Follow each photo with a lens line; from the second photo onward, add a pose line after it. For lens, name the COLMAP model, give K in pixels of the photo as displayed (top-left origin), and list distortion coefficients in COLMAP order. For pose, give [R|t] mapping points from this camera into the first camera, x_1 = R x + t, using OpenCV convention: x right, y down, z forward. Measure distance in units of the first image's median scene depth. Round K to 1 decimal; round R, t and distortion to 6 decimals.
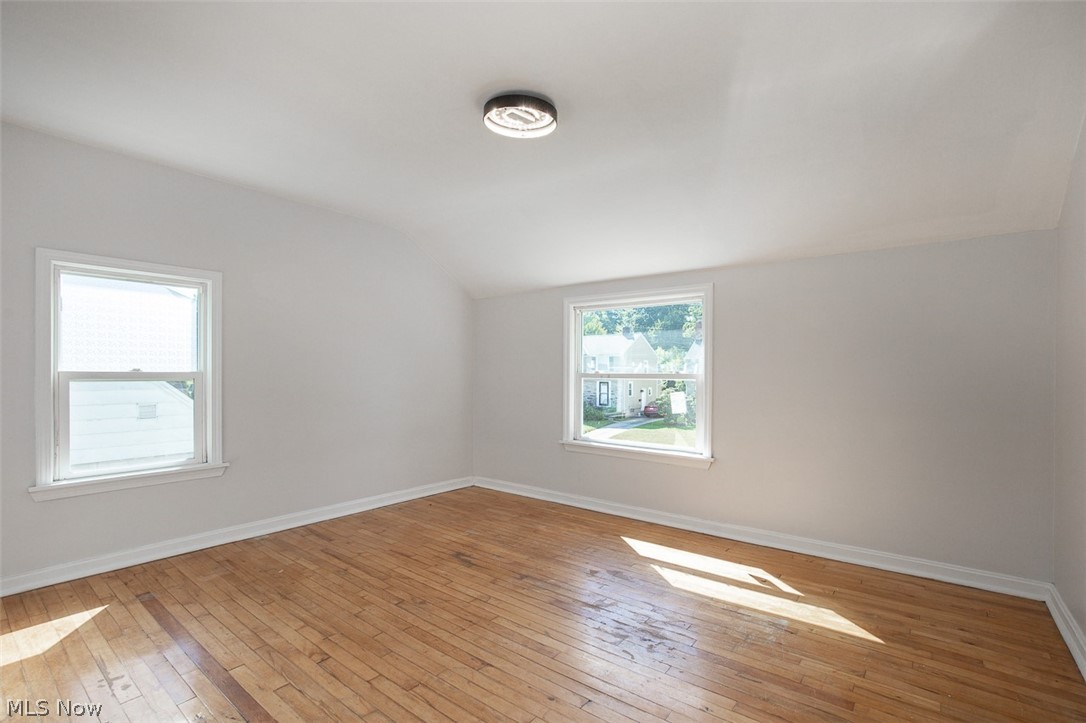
lens RADIAL K [[503.6, 0, 539.9], [0, 503.6, 378.4], [0, 0, 1]] dist [-0.017394, 0.004786]
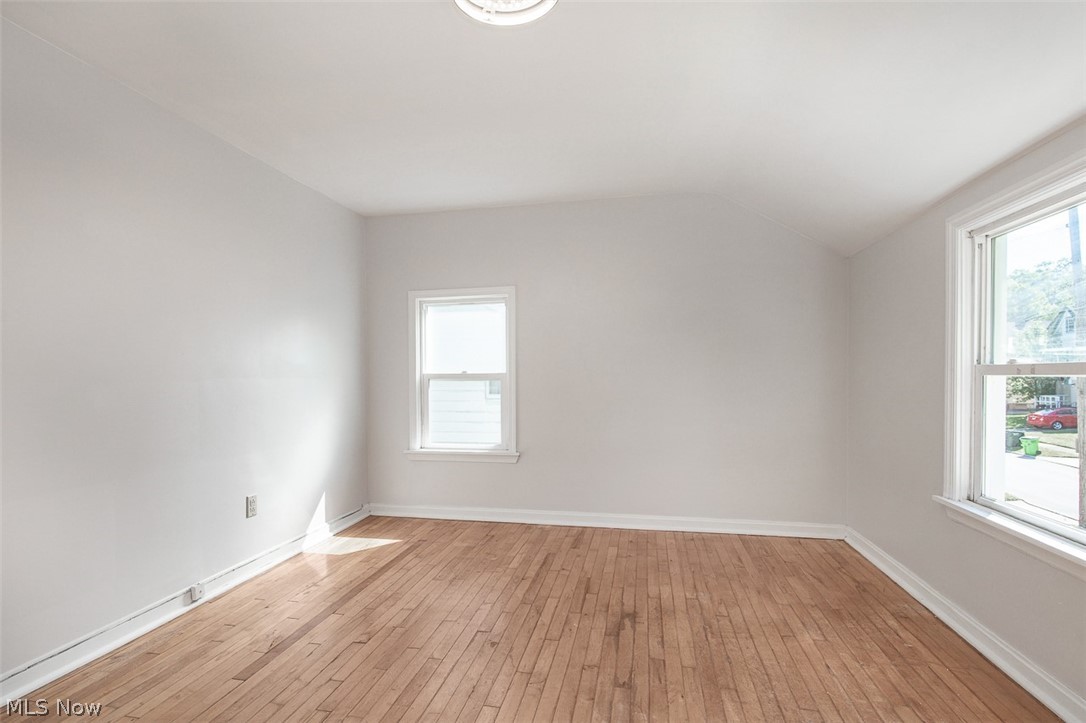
lens RADIAL K [[503.6, 0, 539.9], [0, 503.6, 378.4], [0, 0, 1]] dist [-0.017394, 0.004786]
pose [[0.448768, -0.005492, -0.893631, 0.454536], [-0.000049, 0.999981, -0.006171, 0.008476], [0.893648, 0.002813, 0.448759, 0.572206]]
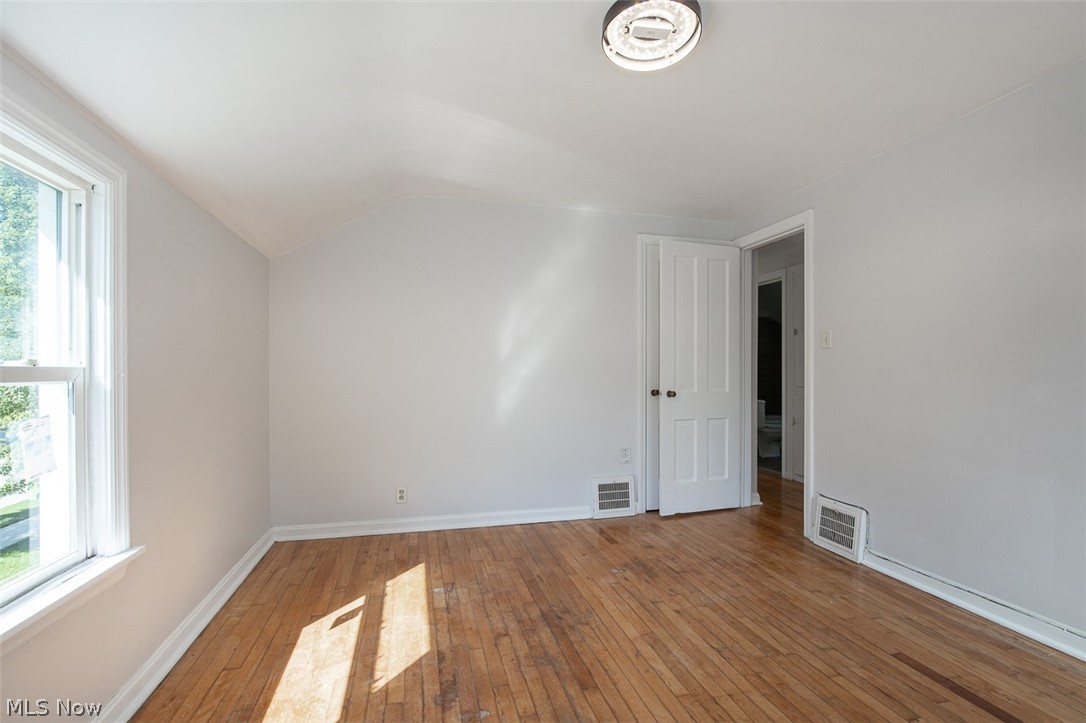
lens RADIAL K [[498.9, 0, 543.0], [0, 498.9, 361.5], [0, 0, 1]] dist [-0.014459, 0.000802]
pose [[-0.797384, 0.006916, 0.603433, -0.291501], [0.004615, 0.999975, -0.005363, -0.015940], [-0.603455, -0.001491, -0.797396, 1.335566]]
